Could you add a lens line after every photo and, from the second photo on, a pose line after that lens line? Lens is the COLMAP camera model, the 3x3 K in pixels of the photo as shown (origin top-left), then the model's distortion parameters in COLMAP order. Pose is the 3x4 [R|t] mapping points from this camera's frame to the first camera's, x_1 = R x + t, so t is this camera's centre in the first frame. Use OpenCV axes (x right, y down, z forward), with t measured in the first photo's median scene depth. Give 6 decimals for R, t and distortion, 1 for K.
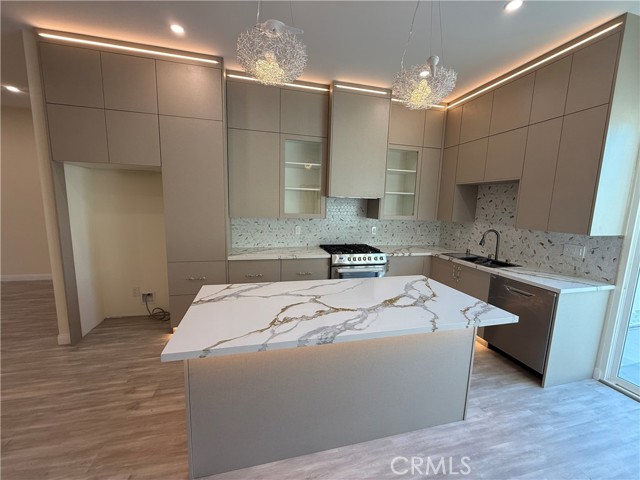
lens RADIAL K [[255.3, 0, 320.0], [0, 255.3, 240.0], [0, 0, 1]] dist [-0.000374, -0.000030]
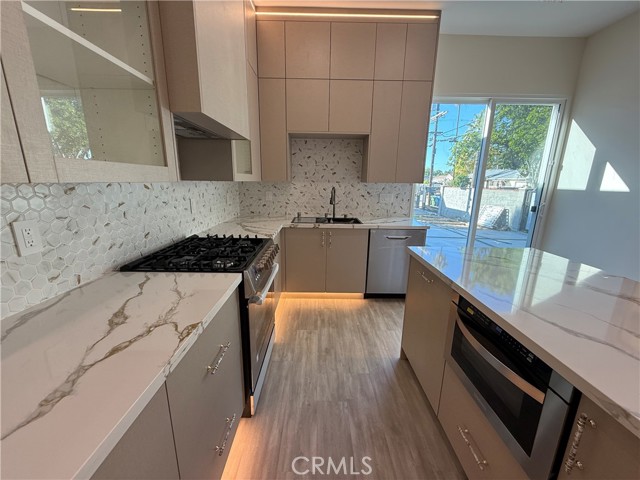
lens RADIAL K [[255.3, 0, 320.0], [0, 255.3, 240.0], [0, 0, 1]] dist [-0.000374, -0.000030]
pose [[0.243028, -0.244525, 0.938693, -0.292961], [0.129272, 0.967238, 0.218492, -0.063330], [-0.961367, 0.068247, 0.266676, 0.798043]]
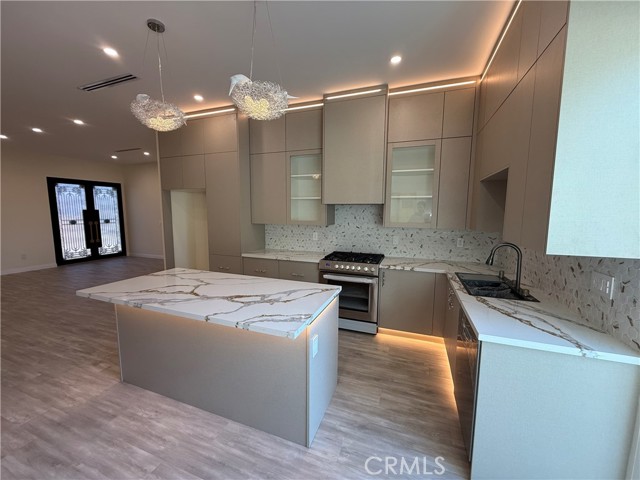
lens RADIAL K [[255.3, 0, 320.0], [0, 255.3, 240.0], [0, 0, 1]] dist [-0.000374, -0.000030]
pose [[0.819036, 0.040843, -0.572287, 0.649287], [-0.063153, 0.997820, -0.019170, -0.003491], [0.570256, 0.051843, 0.819829, 0.152507]]
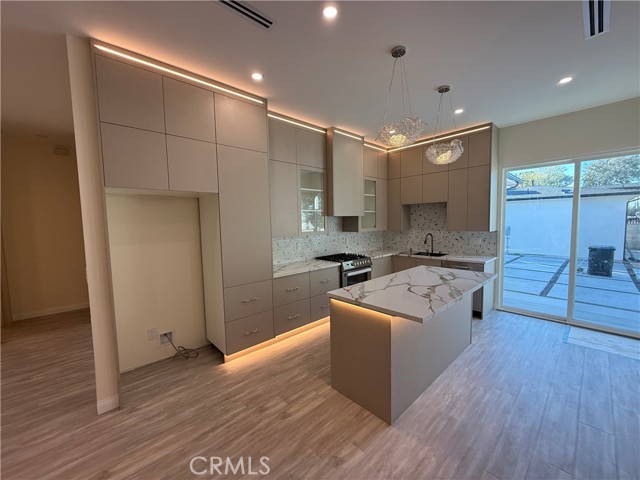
lens RADIAL K [[255.3, 0, 320.0], [0, 255.3, 240.0], [0, 0, 1]] dist [-0.000374, -0.000030]
pose [[0.877980, -0.082202, 0.471587, -0.637145], [0.112242, 0.993033, -0.035873, -0.018871], [-0.465352, 0.084428, 0.881090, -0.052848]]
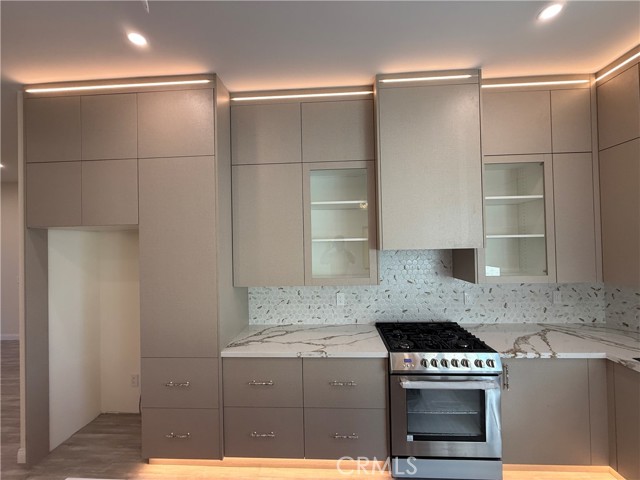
lens RADIAL K [[255.3, 0, 320.0], [0, 255.3, 240.0], [0, 0, 1]] dist [-0.000374, -0.000030]
pose [[0.952663, -0.053090, -0.299358, 0.083952], [0.006304, 0.987873, -0.155134, -0.104709], [0.303963, 0.145904, 0.941445, 0.392457]]
